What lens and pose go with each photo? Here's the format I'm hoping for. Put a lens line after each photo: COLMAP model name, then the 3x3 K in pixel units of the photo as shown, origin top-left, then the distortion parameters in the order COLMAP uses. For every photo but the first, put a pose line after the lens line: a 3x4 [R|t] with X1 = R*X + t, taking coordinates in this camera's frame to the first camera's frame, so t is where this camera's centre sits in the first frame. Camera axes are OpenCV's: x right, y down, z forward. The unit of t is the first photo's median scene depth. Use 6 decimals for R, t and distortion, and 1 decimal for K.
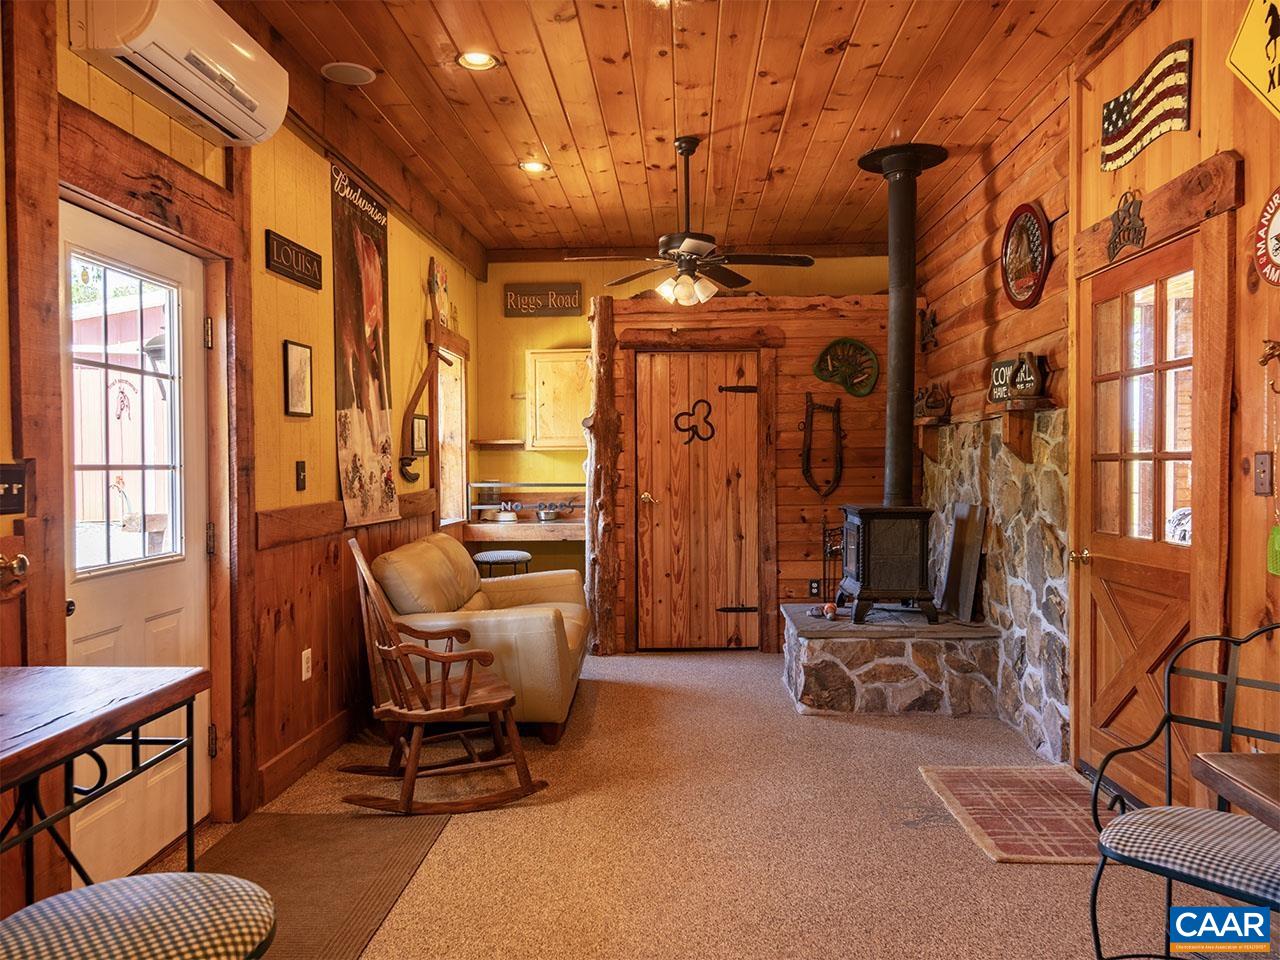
lens RADIAL K [[943.8, 0, 622.8], [0, 943.8, 488.1], [0, 0, 1]] dist [0.017751, -0.011291]
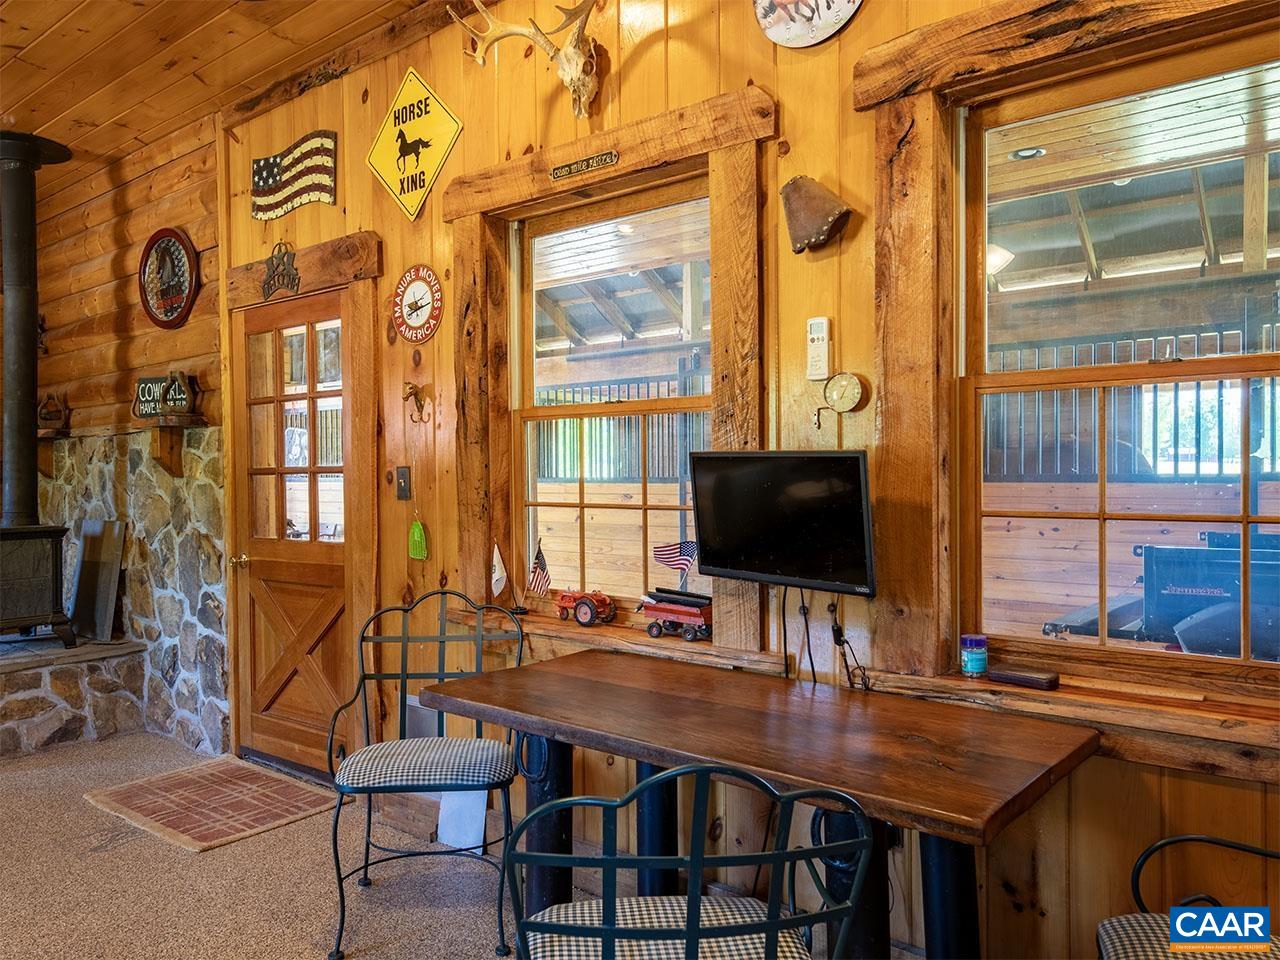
lens RADIAL K [[943.8, 0, 623.8], [0, 943.8, 489.4], [0, 0, 1]] dist [0.017751, -0.011291]
pose [[0.592397, -0.013938, 0.805526, -0.135391], [0.027783, 0.999609, -0.003137, 0.004306], [-0.805167, 0.024238, 0.592552, -0.015329]]
